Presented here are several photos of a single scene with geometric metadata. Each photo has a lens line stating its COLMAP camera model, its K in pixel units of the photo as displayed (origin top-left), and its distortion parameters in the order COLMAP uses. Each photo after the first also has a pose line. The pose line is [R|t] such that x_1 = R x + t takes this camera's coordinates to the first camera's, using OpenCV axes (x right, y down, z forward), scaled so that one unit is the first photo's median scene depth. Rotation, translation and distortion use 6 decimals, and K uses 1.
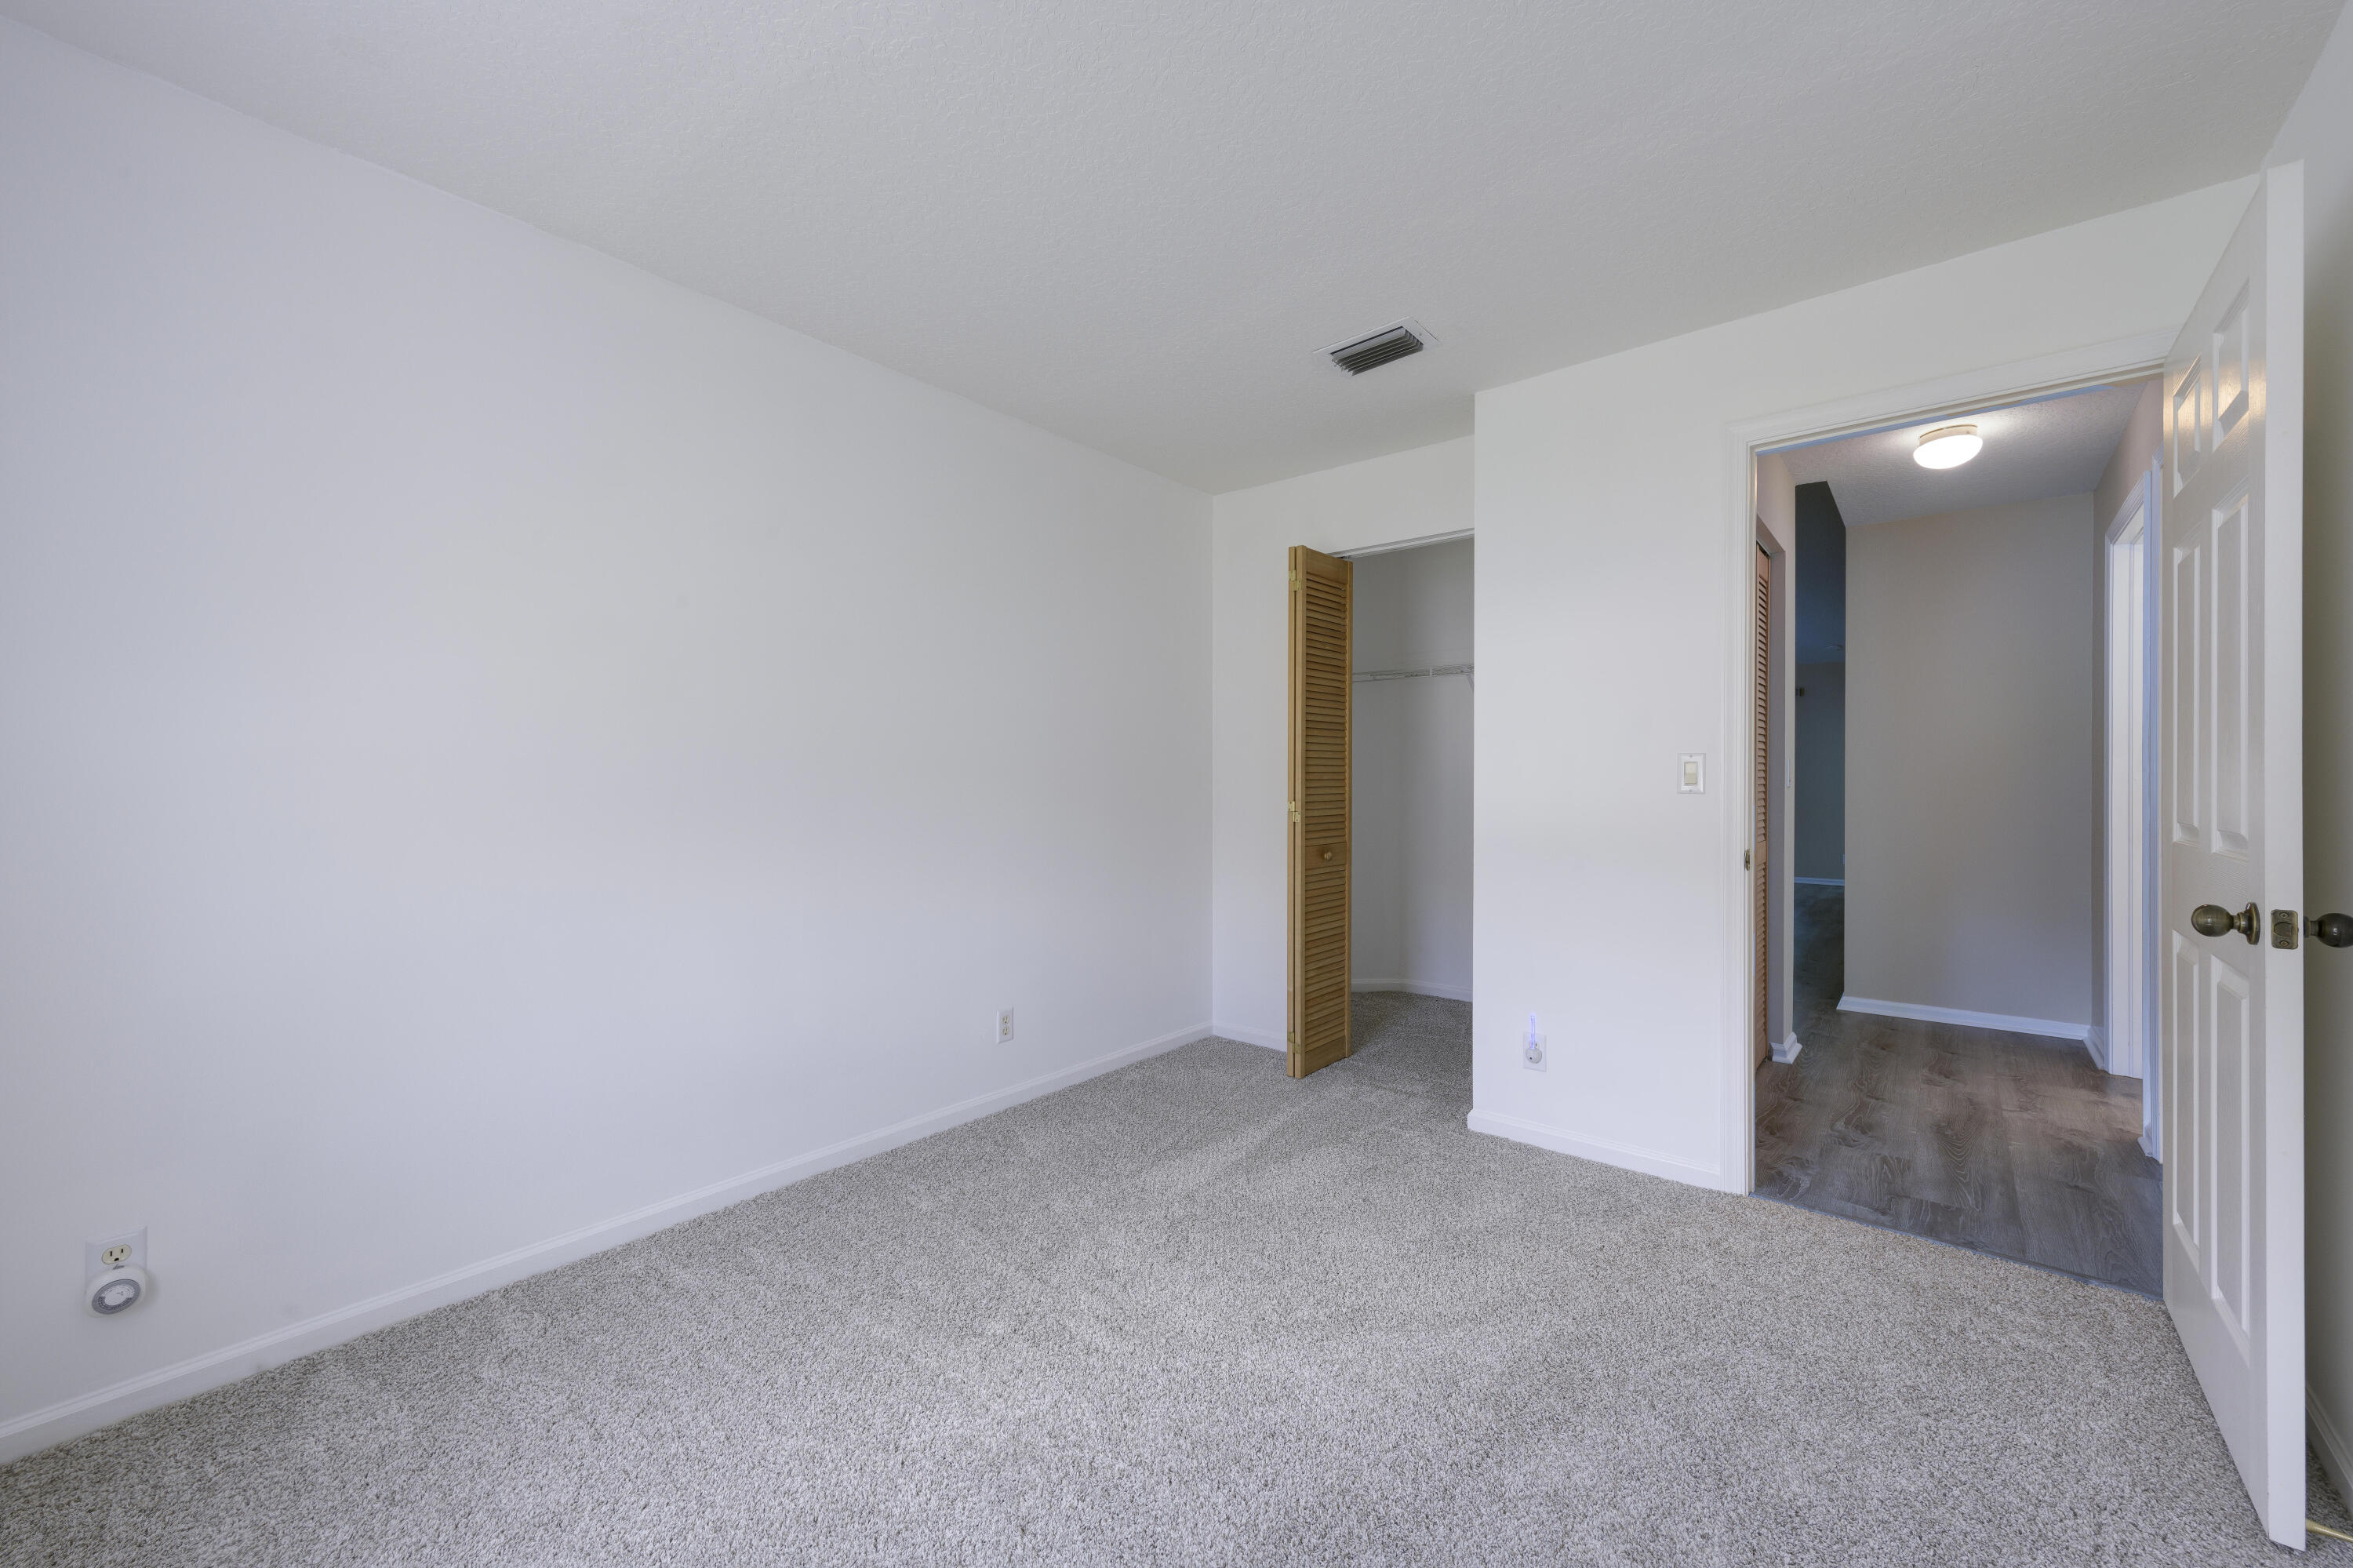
lens RADIAL K [[935.7, 0, 1182.3], [0, 935.7, 776.5], [0, 0, 1]] dist [-0.002000, -0.000045]
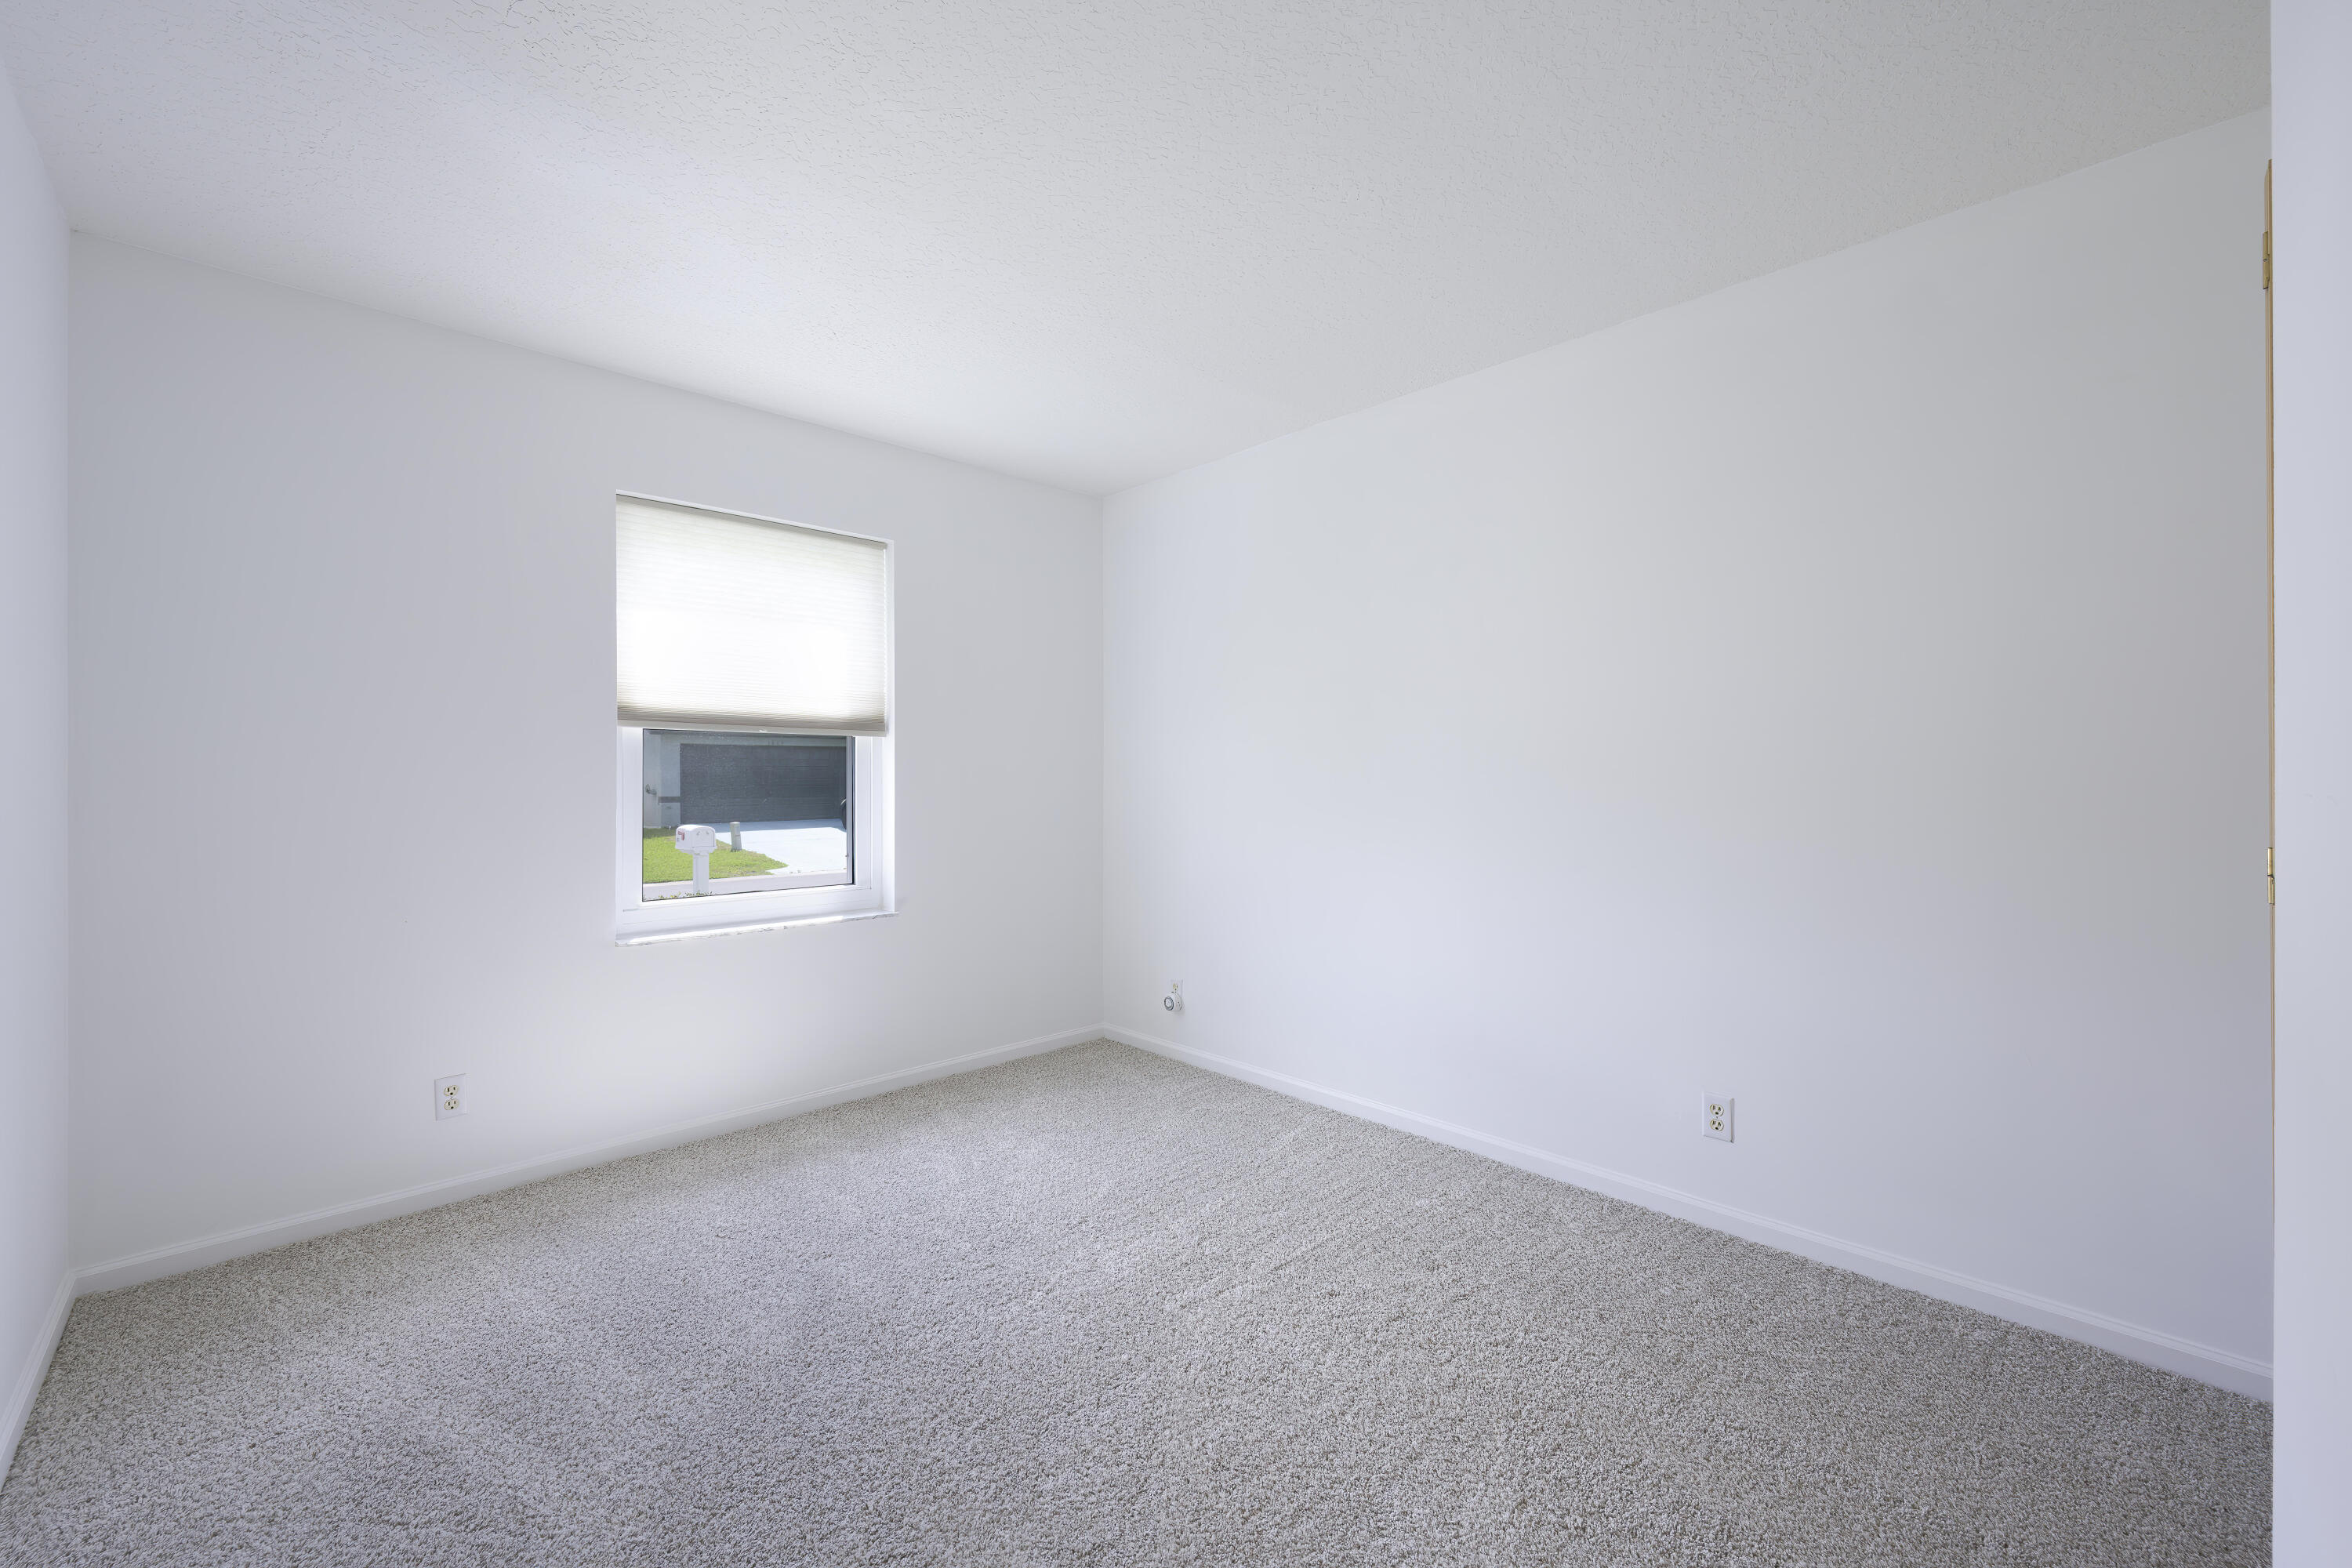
lens RADIAL K [[935.2, 0, 1179.5], [0, 935.2, 781.0], [0, 0, 1]] dist [-0.002000, -0.000045]
pose [[-0.124406, 0.004400, -0.992222, 0.890172], [0.000258, 0.999990, 0.004403, -0.003227], [0.992231, 0.000292, -0.124405, 1.010559]]
